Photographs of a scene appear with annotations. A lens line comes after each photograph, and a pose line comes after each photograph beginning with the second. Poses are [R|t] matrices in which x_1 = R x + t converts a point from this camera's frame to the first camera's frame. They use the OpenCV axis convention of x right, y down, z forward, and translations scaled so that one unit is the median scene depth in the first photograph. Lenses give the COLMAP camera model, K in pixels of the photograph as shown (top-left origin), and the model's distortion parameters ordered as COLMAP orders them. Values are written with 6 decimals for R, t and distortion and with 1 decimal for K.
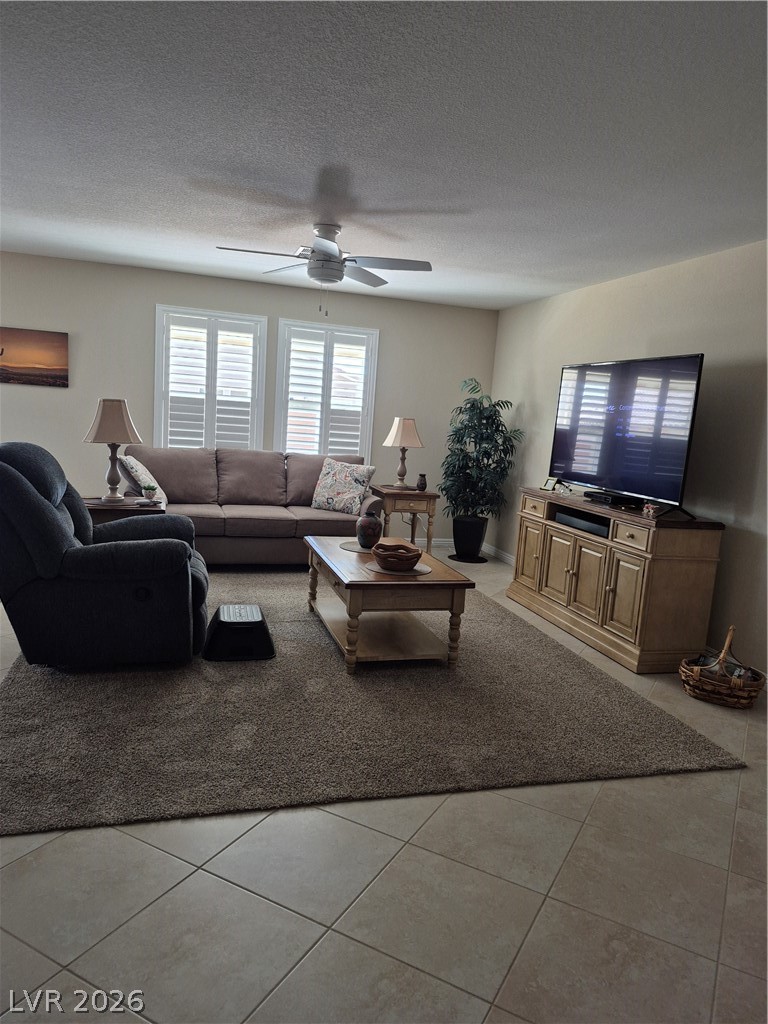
lens RADIAL K [[704.1, 0, 396.6], [0, 704.1, 520.4], [0, 0, 1]] dist [0.075004, -0.084721]
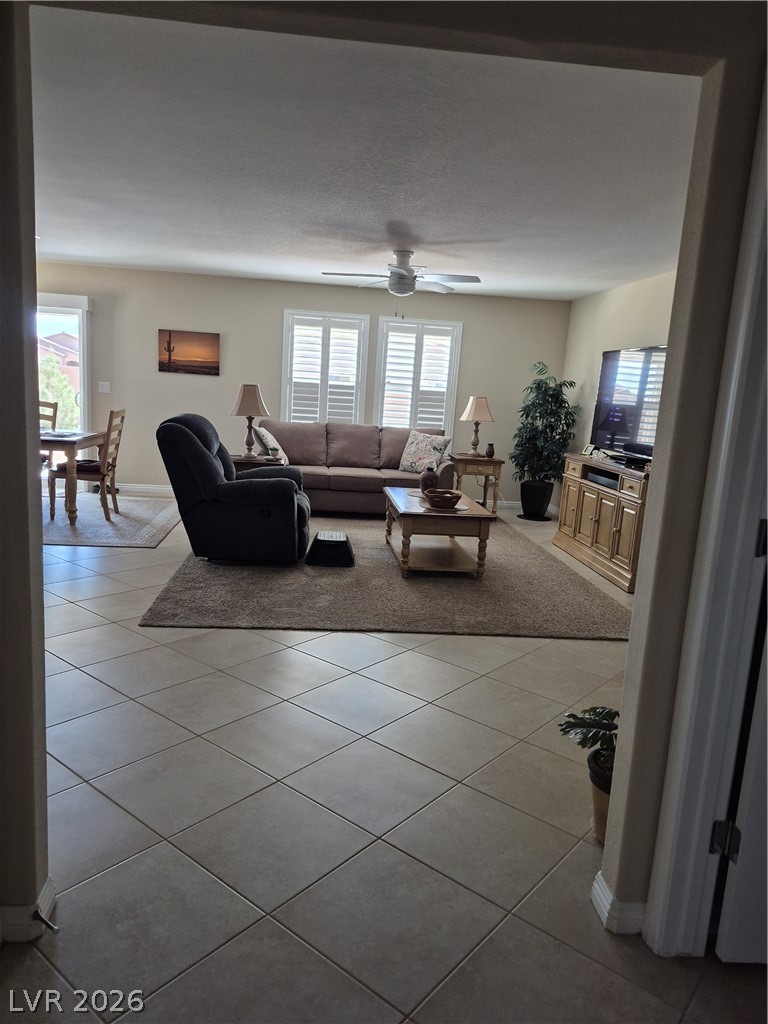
lens RADIAL K [[704.1, 0, 381.4], [0, 704.1, 522.8], [0, 0, 1]] dist [0.075004, -0.084721]
pose [[0.980166, 0.027512, -0.196259, 0.120051], [-0.022061, 0.999309, 0.029909, 0.048187], [0.196947, -0.024986, 0.980096, -0.284319]]
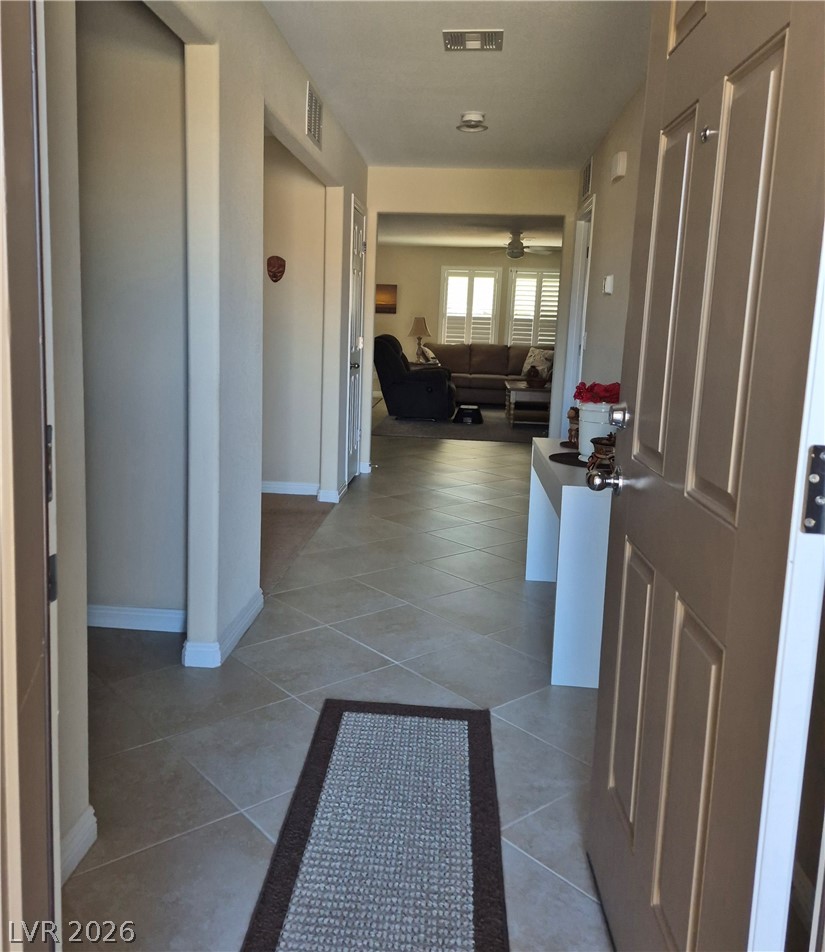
lens RADIAL K [[819.7, 0, 386.1], [0, 819.7, 436.8], [0, 0, 1]] dist [0.110490, -0.004788]
pose [[0.922411, 0.018611, -0.385760, 0.455576], [-0.029231, 0.999337, -0.021682, 0.237172], [0.385101, 0.031276, 0.922344, -1.272386]]
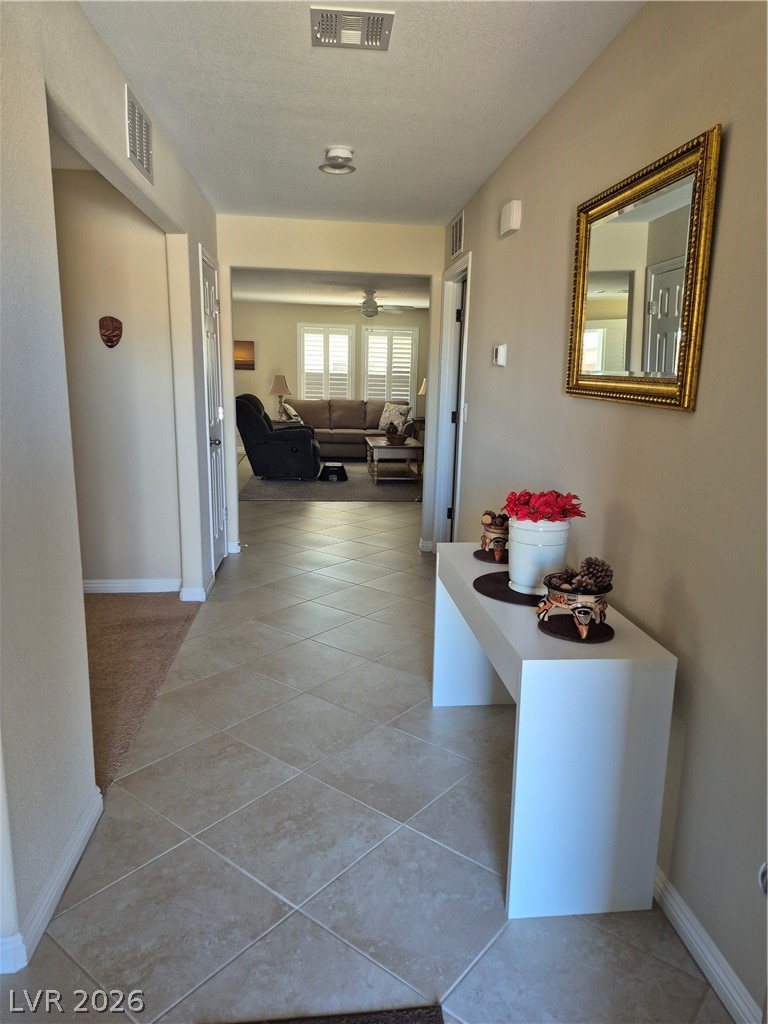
lens RADIAL K [[704.1, 0, 393.9], [0, 704.1, 528.1], [0, 0, 1]] dist [0.075004, -0.084721]
pose [[0.980867, -0.002192, -0.194667, 0.355530], [0.013804, 0.998203, 0.058313, 0.169333], [0.194190, -0.059884, 0.979134, -1.049614]]
